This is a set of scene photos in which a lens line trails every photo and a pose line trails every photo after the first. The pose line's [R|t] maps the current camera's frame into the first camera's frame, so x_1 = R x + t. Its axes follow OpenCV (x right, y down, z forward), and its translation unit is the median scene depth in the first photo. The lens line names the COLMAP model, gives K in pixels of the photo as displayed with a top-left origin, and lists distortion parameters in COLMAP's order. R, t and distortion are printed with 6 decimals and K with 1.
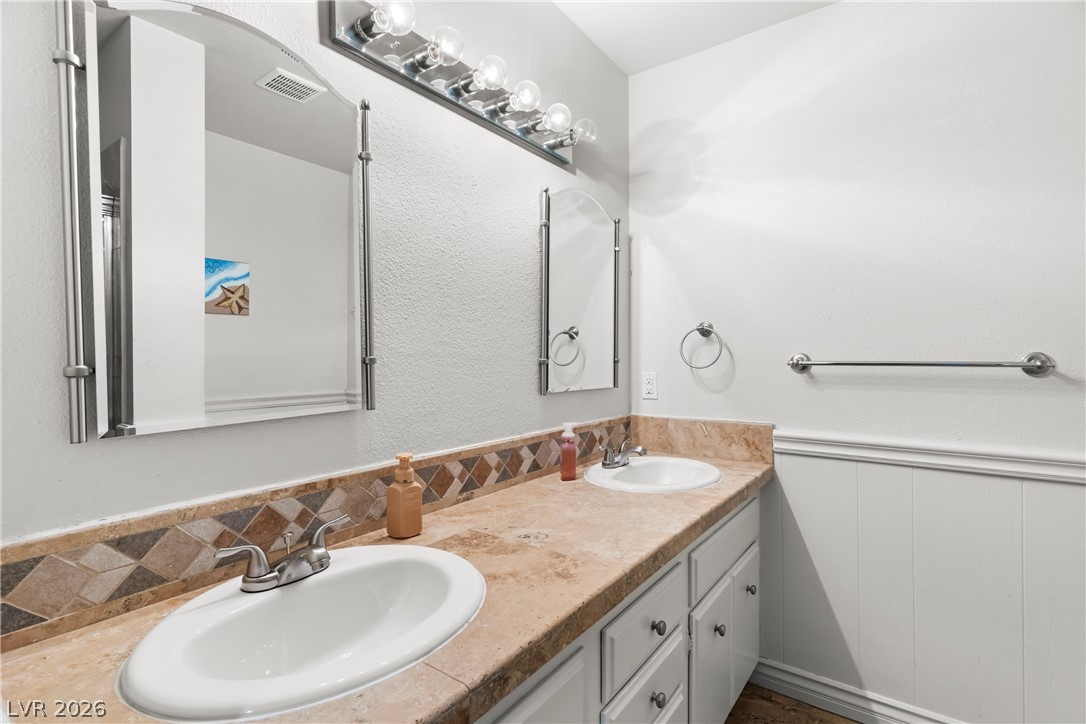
lens RADIAL K [[511.5, 0, 545.8], [0, 511.5, 360.3], [0, 0, 1]] dist [0.003750, 0.001690]
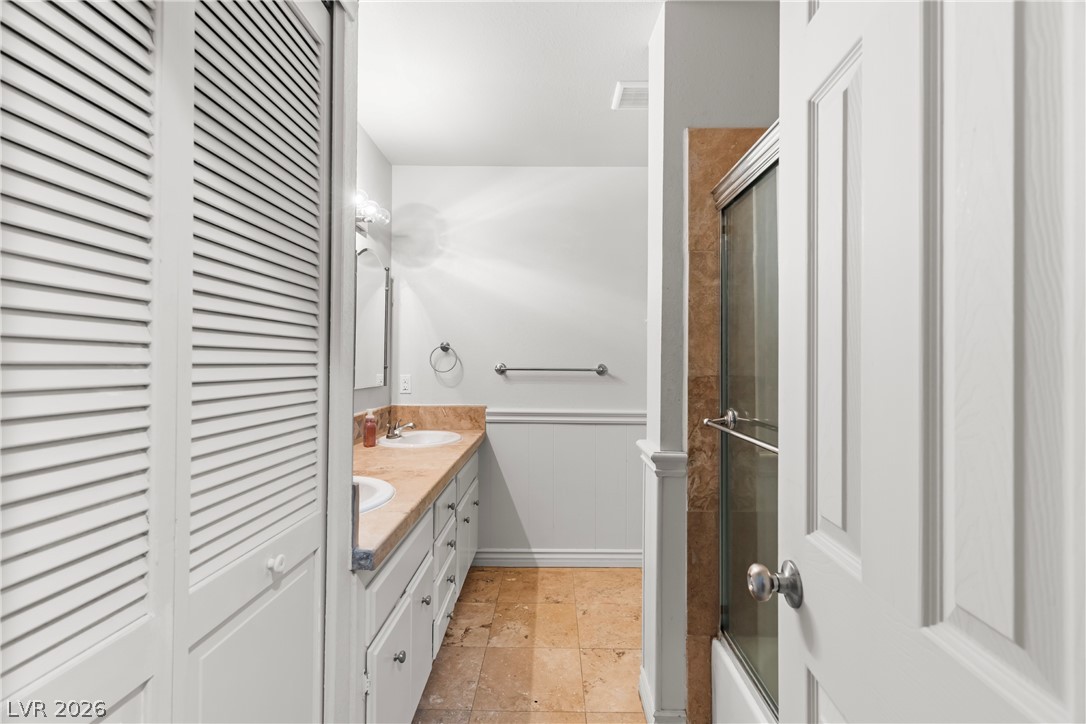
lens RADIAL K [[511.5, 0, 543.2], [0, 511.5, 360.2], [0, 0, 1]] dist [0.003750, 0.001690]
pose [[0.813445, 0.010809, 0.581542, -0.359714], [-0.006561, 0.999934, -0.009407, -0.007822], [-0.581605, 0.003836, 0.813462, -0.443934]]
